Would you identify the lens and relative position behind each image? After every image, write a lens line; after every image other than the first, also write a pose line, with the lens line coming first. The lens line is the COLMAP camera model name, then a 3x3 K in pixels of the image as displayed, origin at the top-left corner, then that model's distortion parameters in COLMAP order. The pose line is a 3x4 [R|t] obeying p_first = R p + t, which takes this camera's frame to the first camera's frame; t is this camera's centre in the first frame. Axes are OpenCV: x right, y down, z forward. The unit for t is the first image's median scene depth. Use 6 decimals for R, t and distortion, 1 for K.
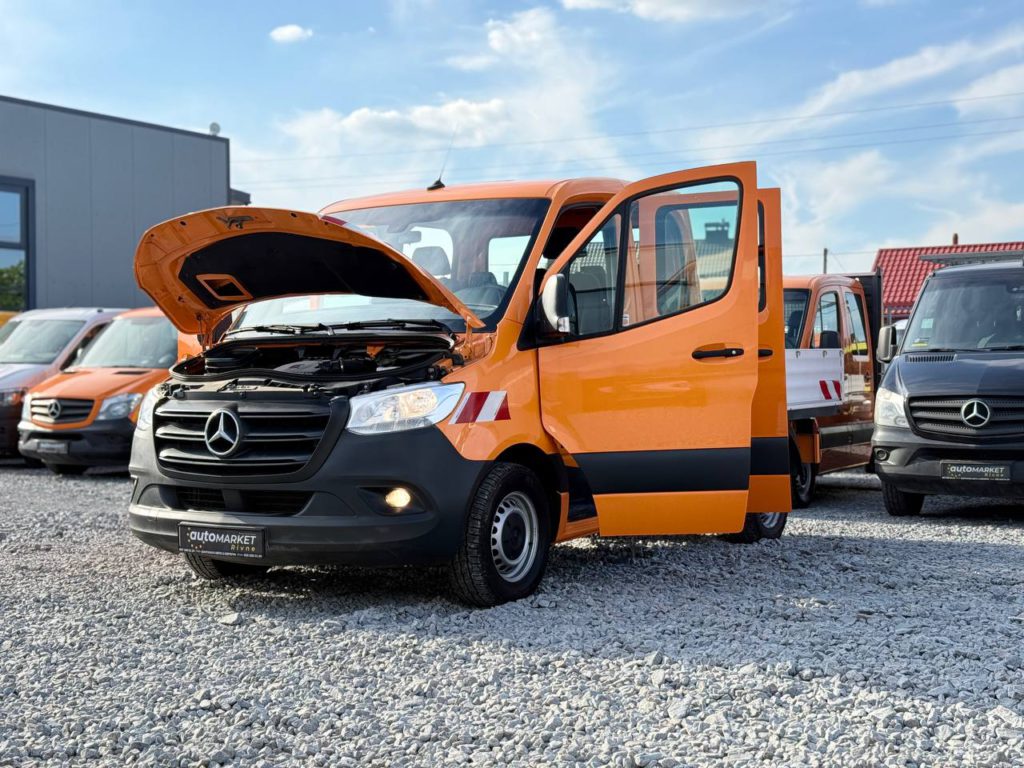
lens RADIAL K [[1461.0, 0, 507.4], [0, 1461.0, 381.1], [0, 0, 1]] dist [0.176044, -0.150808]
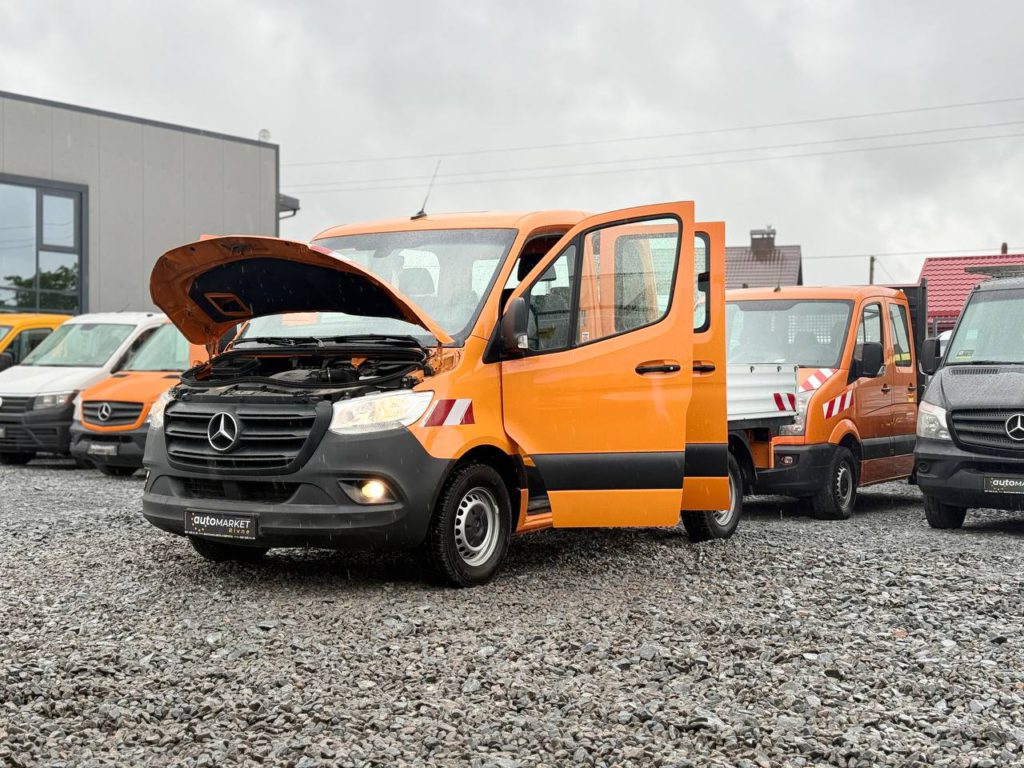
lens RADIAL K [[1504.9, 0, 511.7], [0, 1504.9, 405.4], [0, 0, 1]] dist [0.183484, -0.093364]
pose [[0.999215, 0.011504, -0.037906, 0.072840], [-0.011064, 0.999869, 0.011786, -0.001874], [0.038037, -0.011357, 0.999212, -0.168458]]
